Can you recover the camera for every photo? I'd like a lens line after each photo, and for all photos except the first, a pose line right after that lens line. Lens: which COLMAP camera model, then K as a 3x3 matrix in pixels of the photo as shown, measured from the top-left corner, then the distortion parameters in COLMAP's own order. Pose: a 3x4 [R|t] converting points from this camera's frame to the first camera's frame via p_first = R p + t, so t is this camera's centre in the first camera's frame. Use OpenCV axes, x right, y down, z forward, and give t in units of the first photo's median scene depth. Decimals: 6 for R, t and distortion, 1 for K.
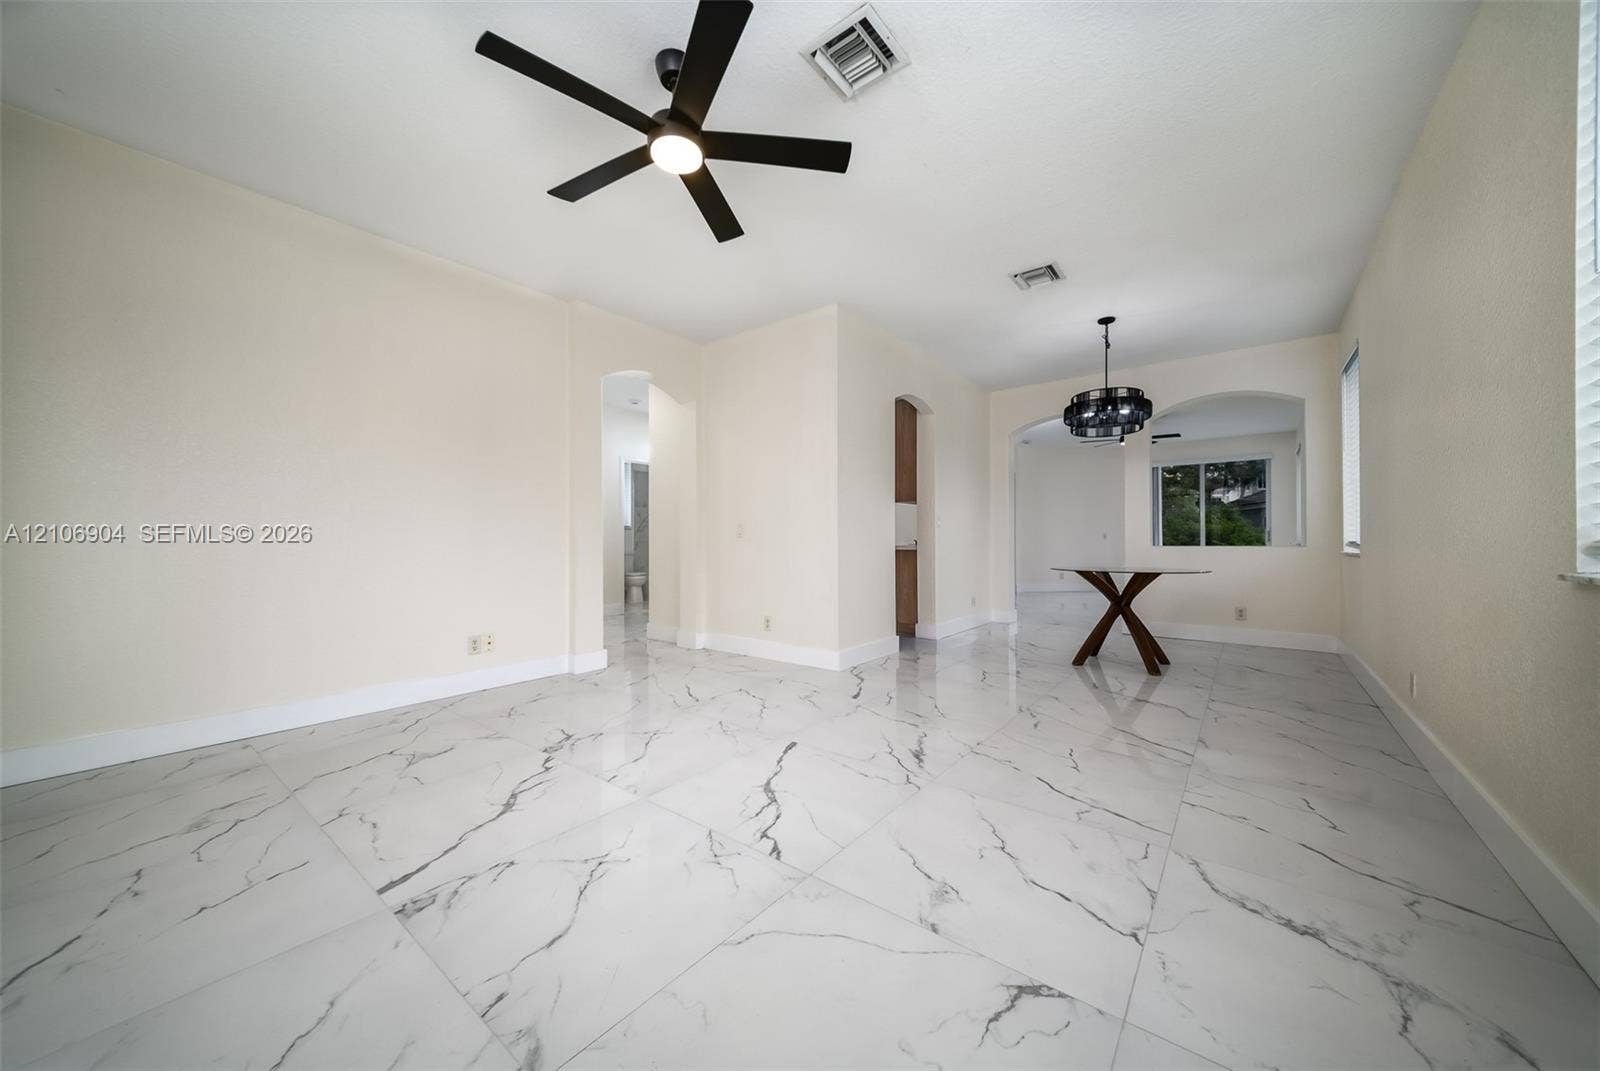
lens RADIAL K [[566.2, 0, 791.5], [0, 566.2, 534.9], [0, 0, 1]] dist [0.005739, 0.000792]
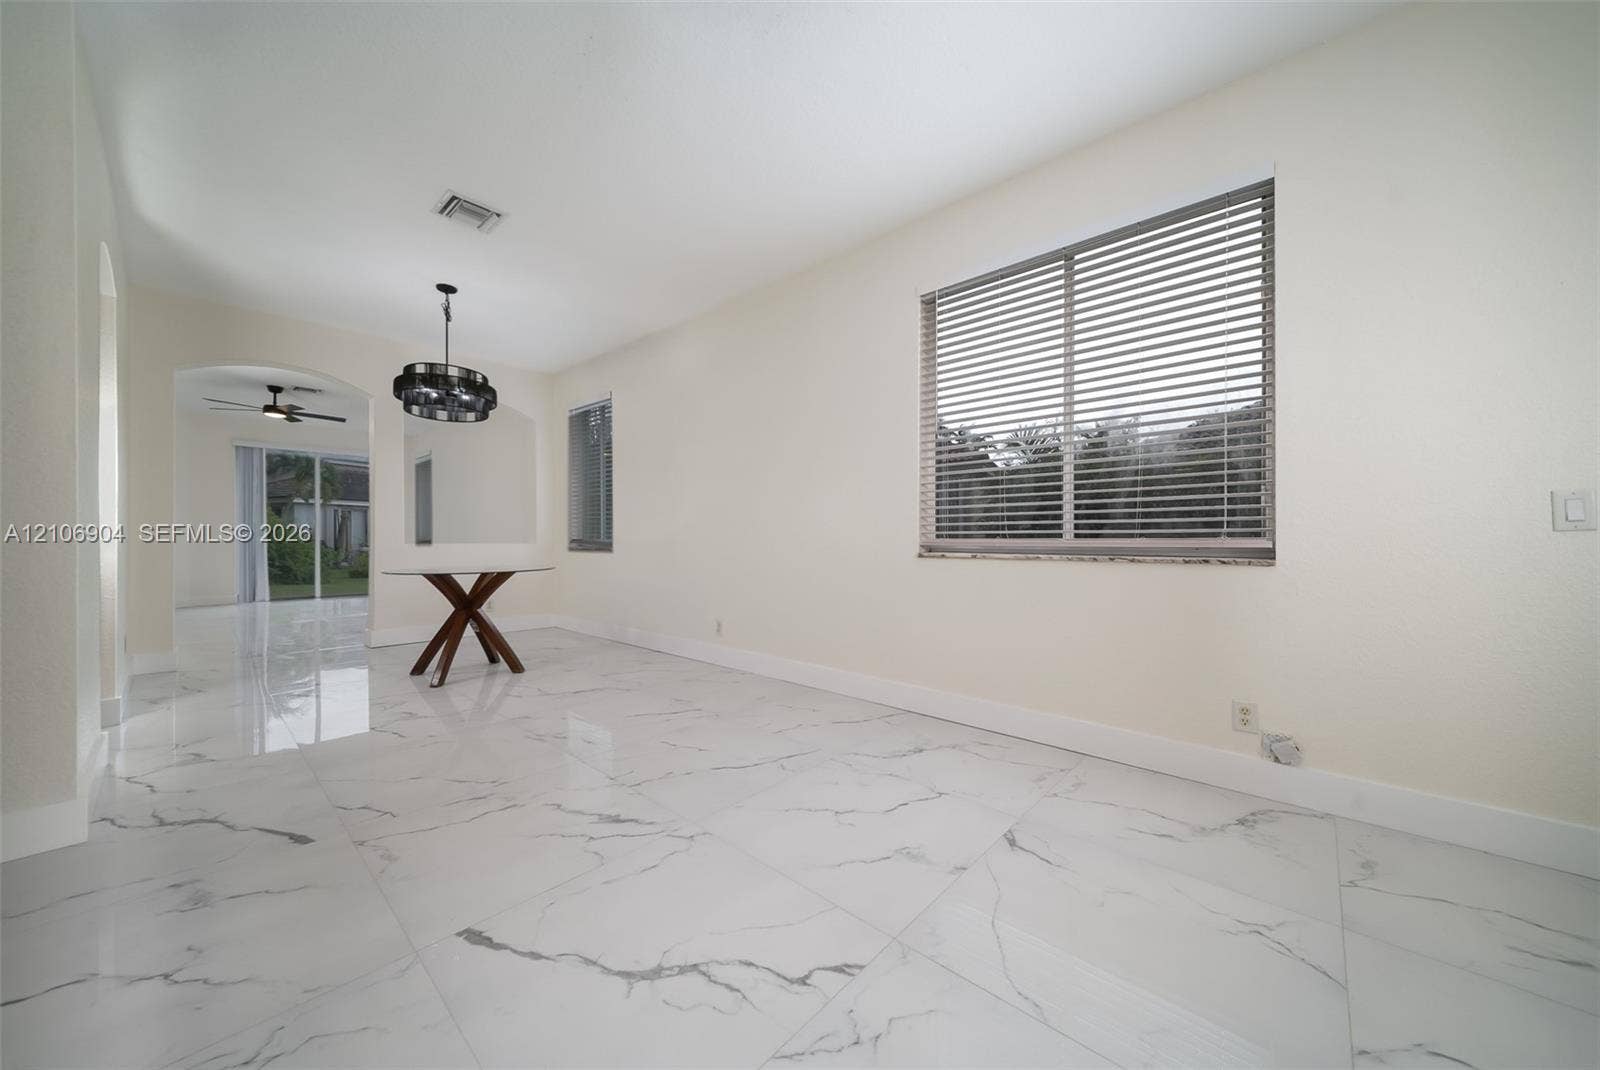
lens RADIAL K [[566.2, 0, 790.5], [0, 566.2, 541.2], [0, 0, 1]] dist [0.005739, 0.000792]
pose [[0.059327, -0.011342, 0.998174, -0.497694], [-0.012961, 0.999842, 0.012131, -0.004415], [-0.998154, -0.013657, 0.059171, 0.673429]]
